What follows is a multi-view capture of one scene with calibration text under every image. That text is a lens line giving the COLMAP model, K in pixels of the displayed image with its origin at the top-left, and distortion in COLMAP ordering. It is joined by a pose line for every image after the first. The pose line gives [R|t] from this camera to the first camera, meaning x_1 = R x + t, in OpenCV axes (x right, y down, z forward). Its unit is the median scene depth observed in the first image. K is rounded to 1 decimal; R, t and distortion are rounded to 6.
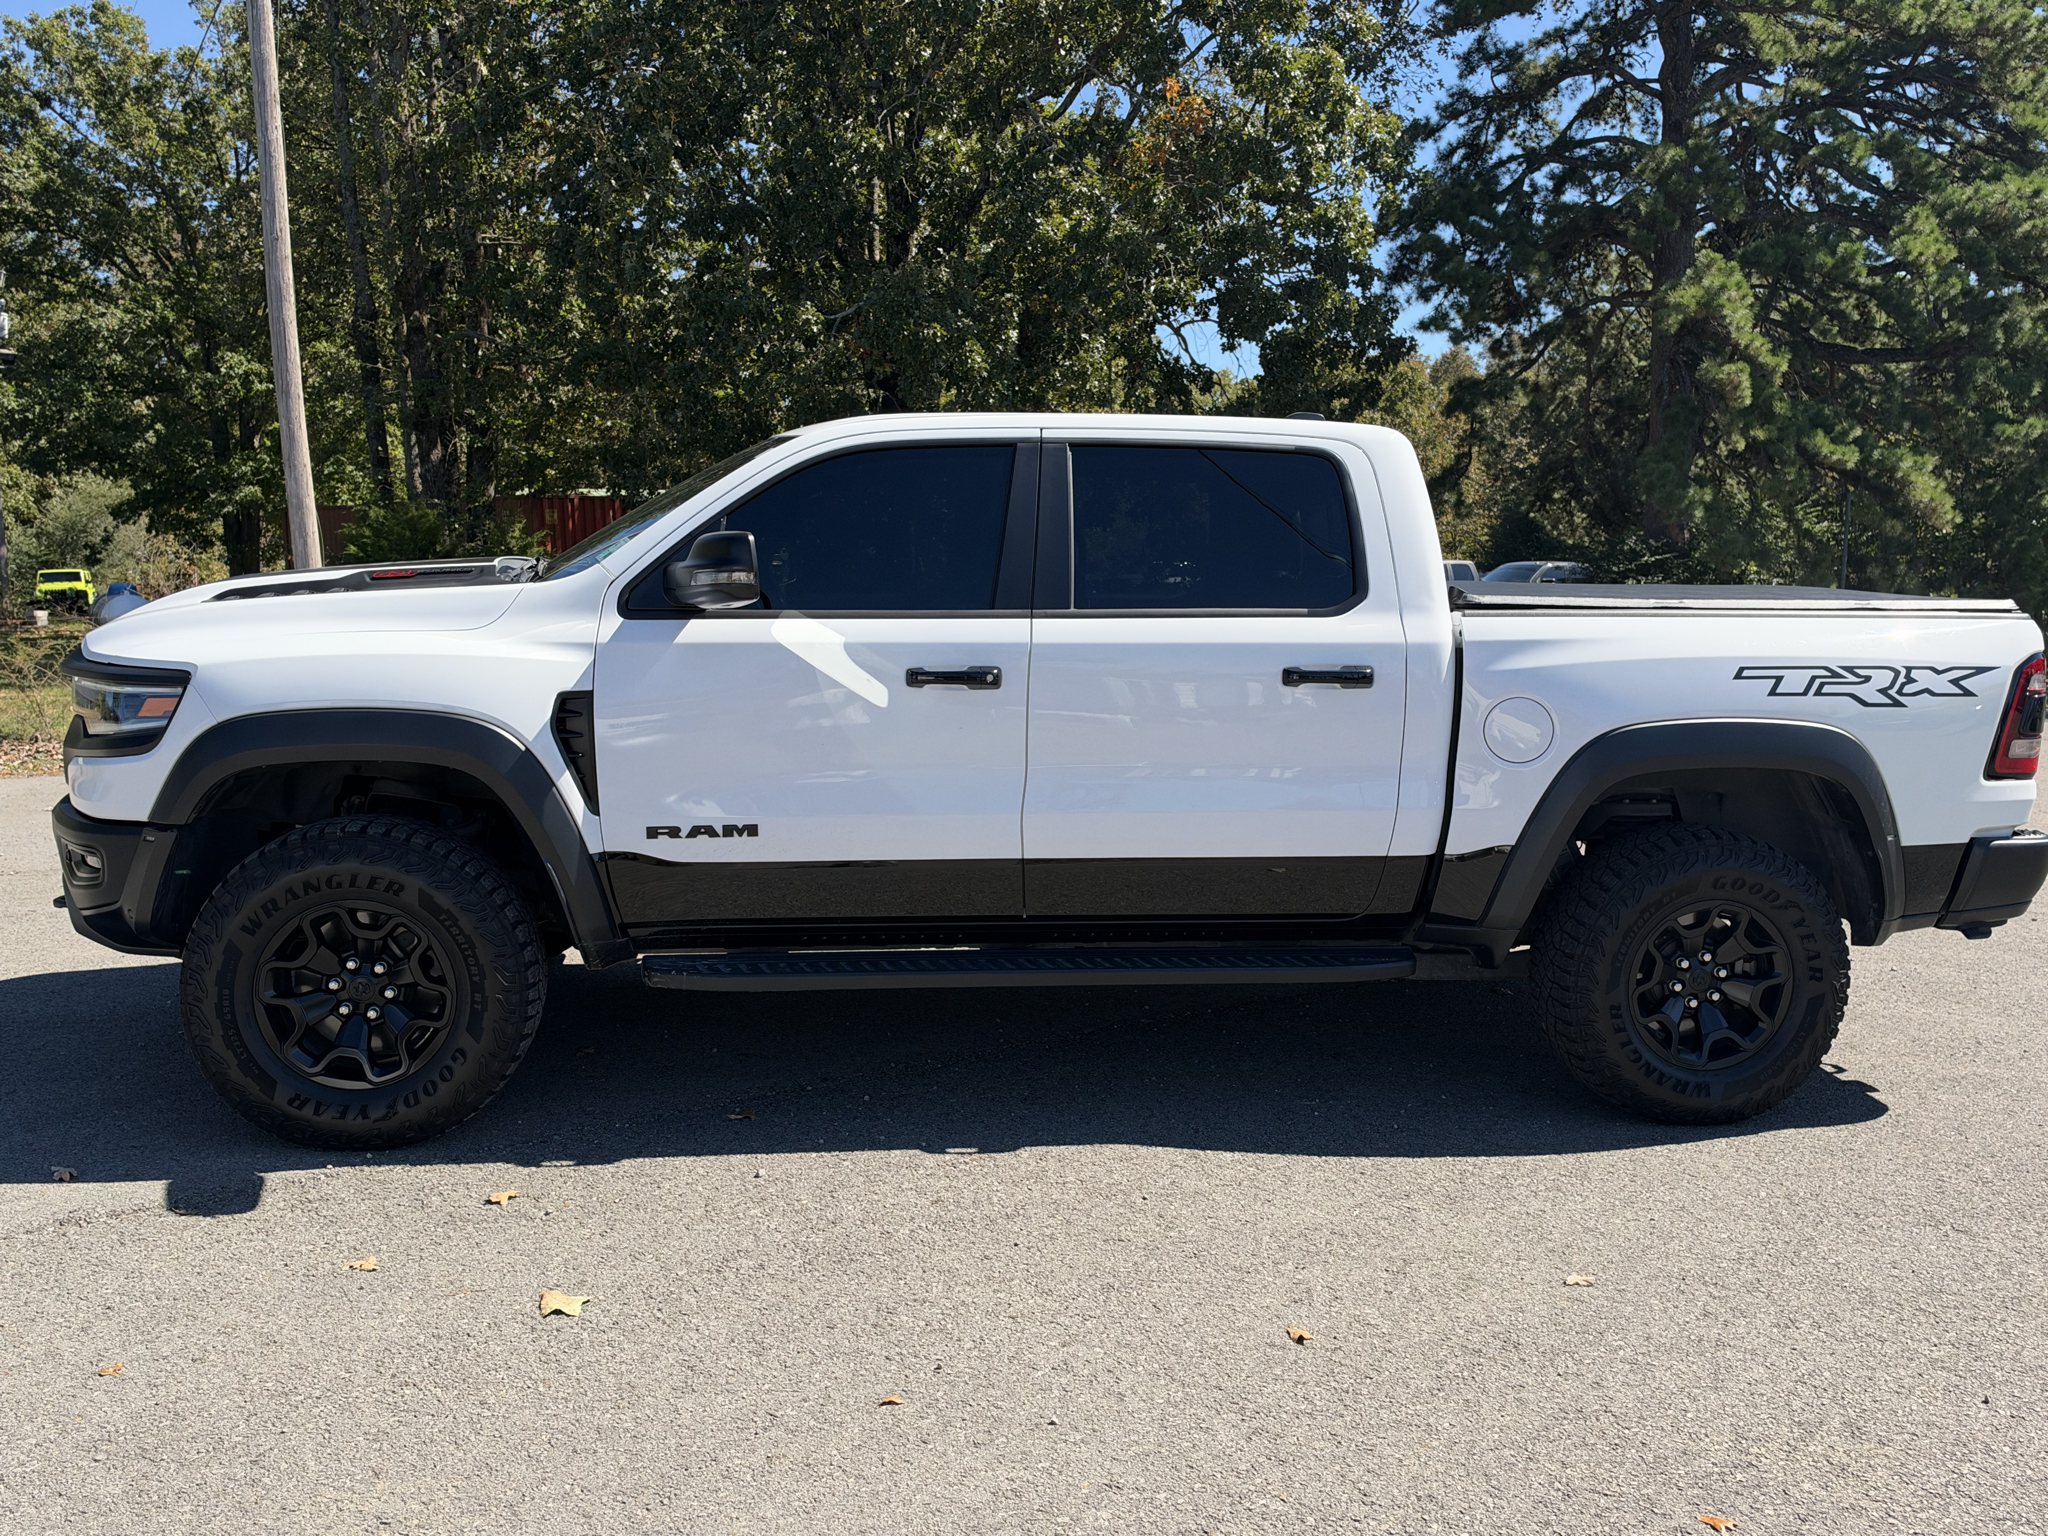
lens RADIAL K [[1653.9, 0, 1113.6], [0, 1653.9, 730.4], [0, 0, 1]] dist [0.031621, -0.008444]
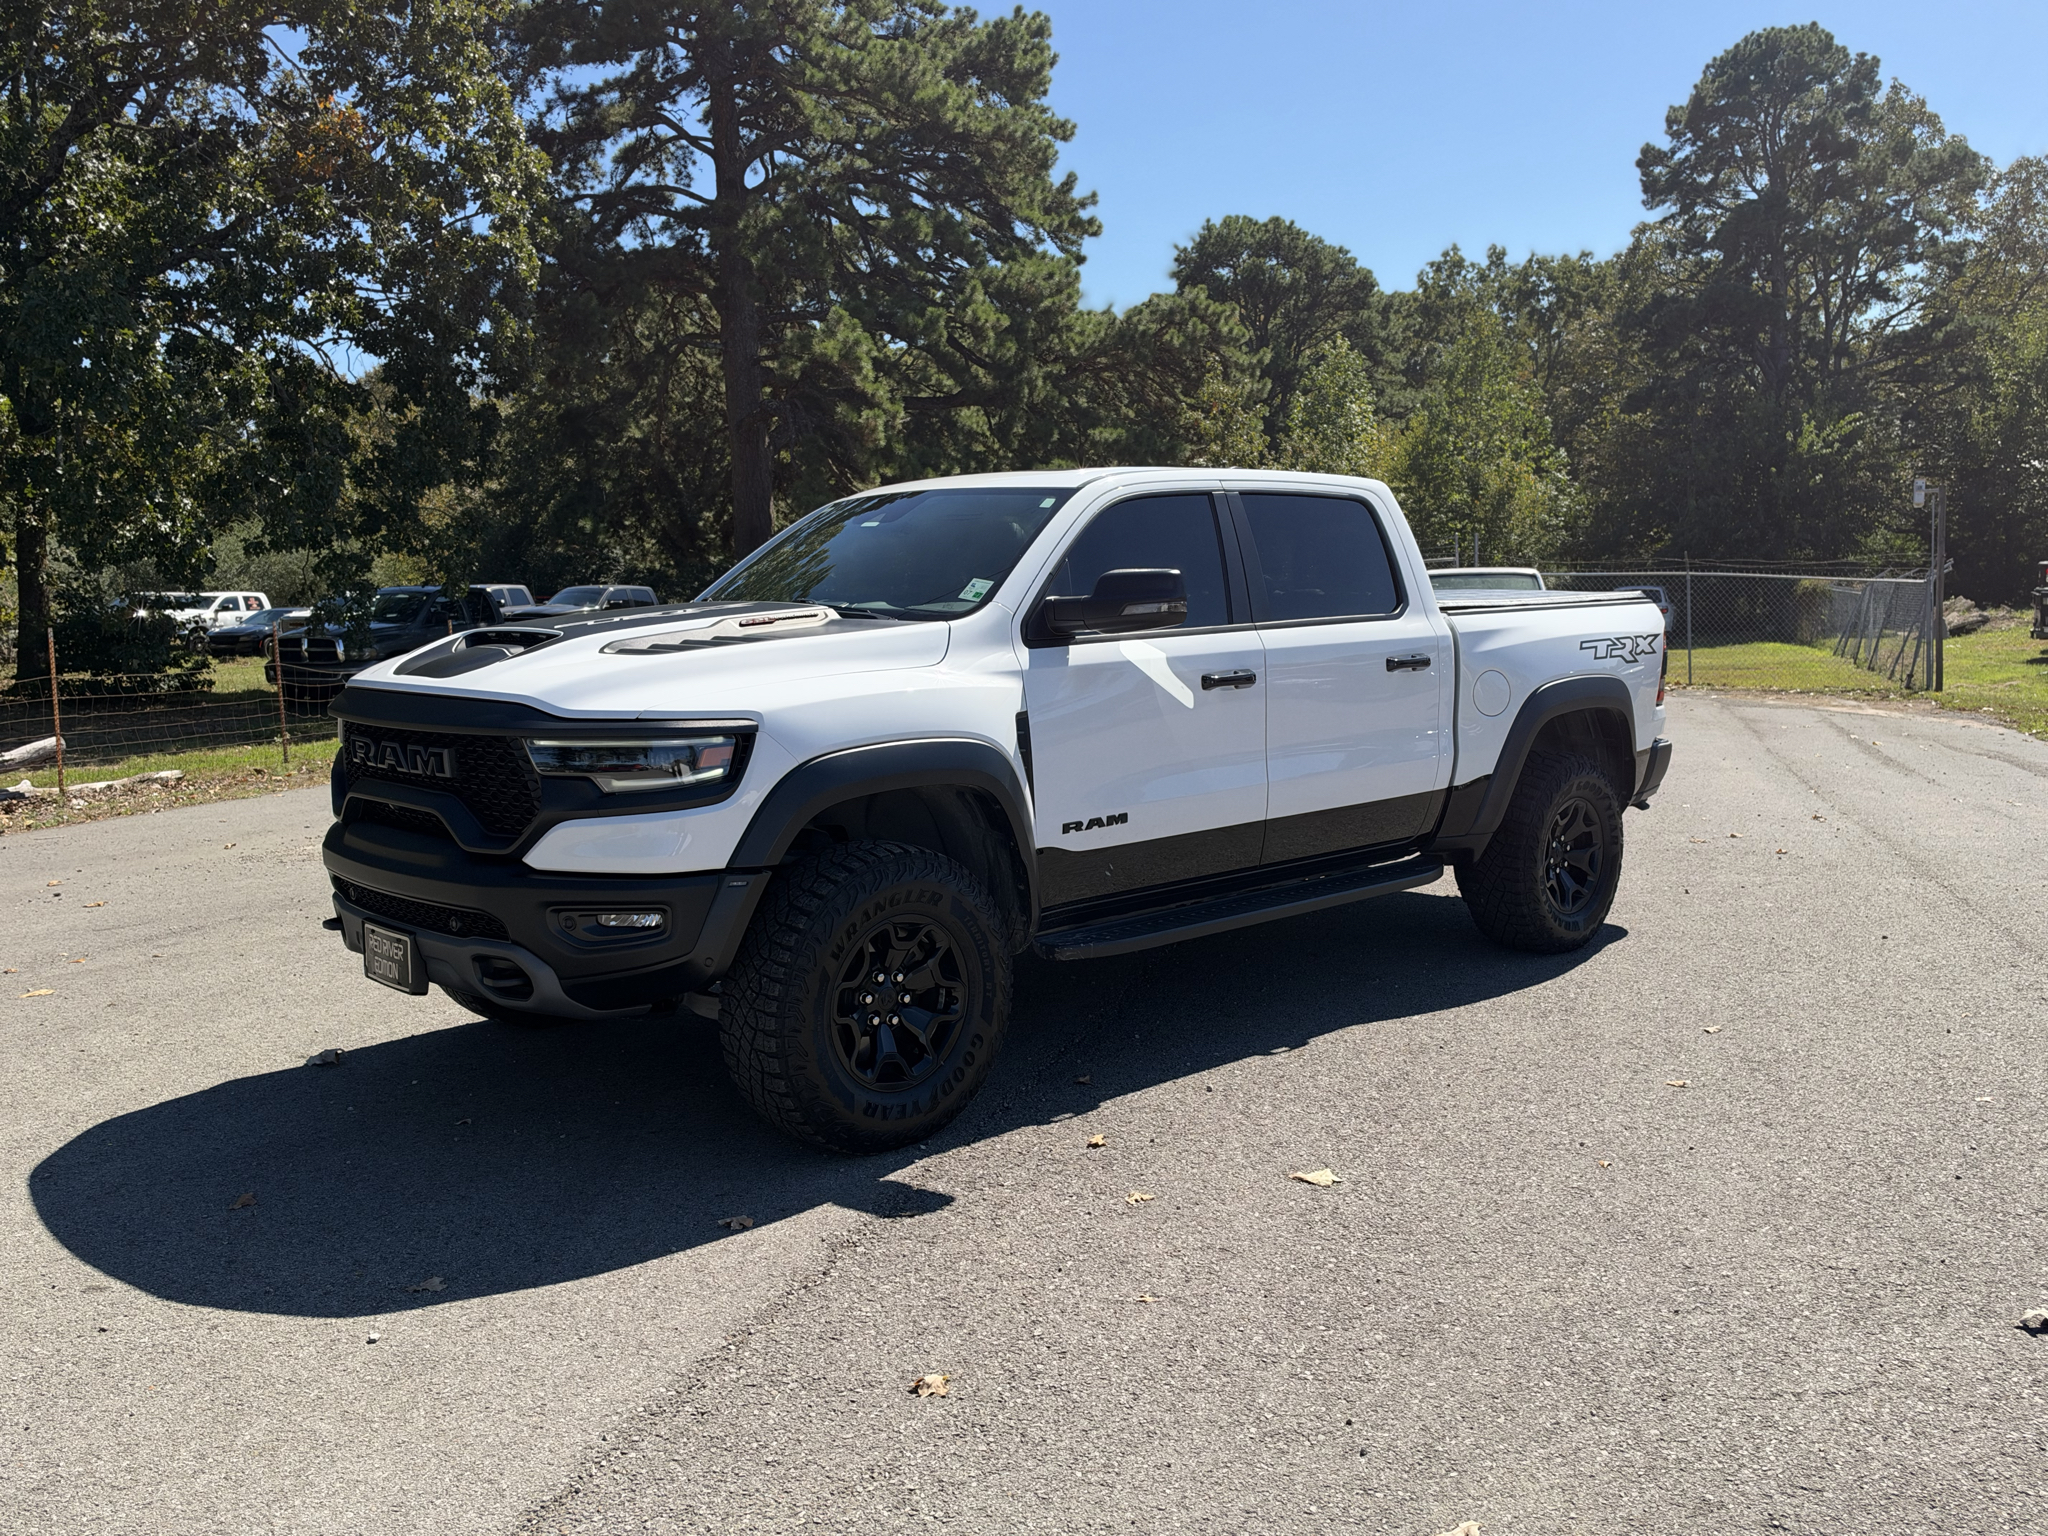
lens RADIAL K [[1702.0, 0, 1024.0], [0, 1702.0, 768.0], [0, 0, 1]] dist [0.008285, -0.040906]
pose [[0.820806, -0.096260, 0.563038, -0.927881], [0.096882, 0.994878, 0.028854, -0.017627], [-0.562931, 0.030865, 0.825927, 0.018085]]
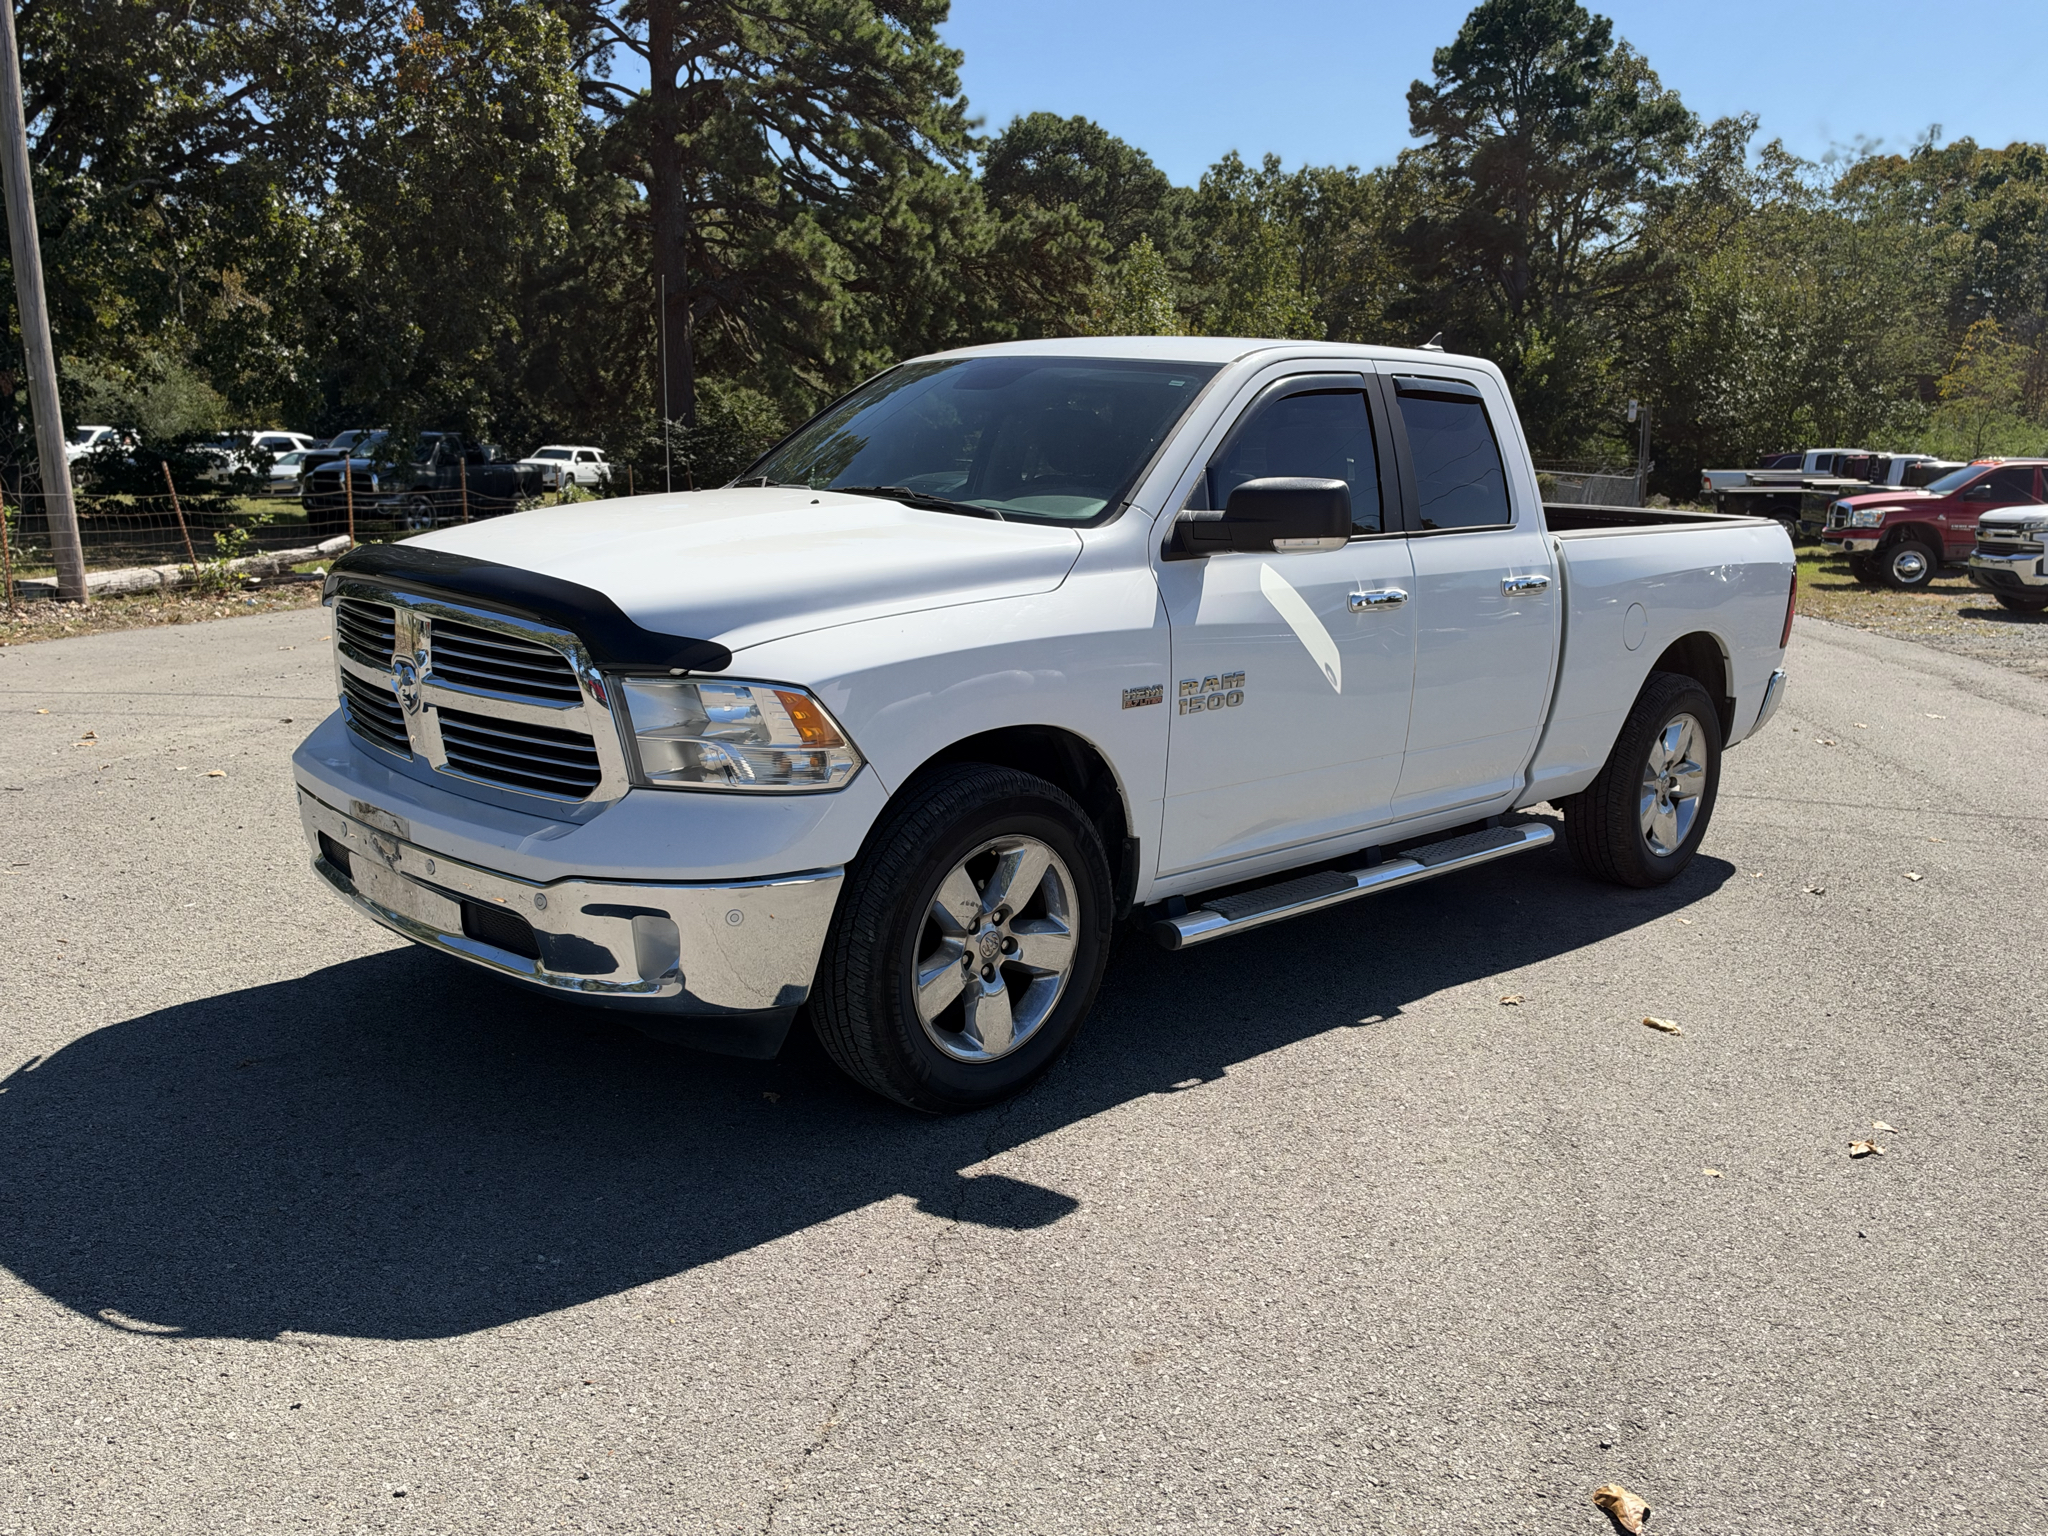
lens RADIAL K [[1715.5, 0, 1039.6], [0, 1715.5, 731.4], [0, 0, 1]] dist [-0.003673, -0.017277]
pose [[0.721605, -0.113455, 0.682945, -2.196772], [0.067203, 0.993301, 0.094006, 0.032830], [-0.689036, -0.021939, 0.724395, -0.606592]]
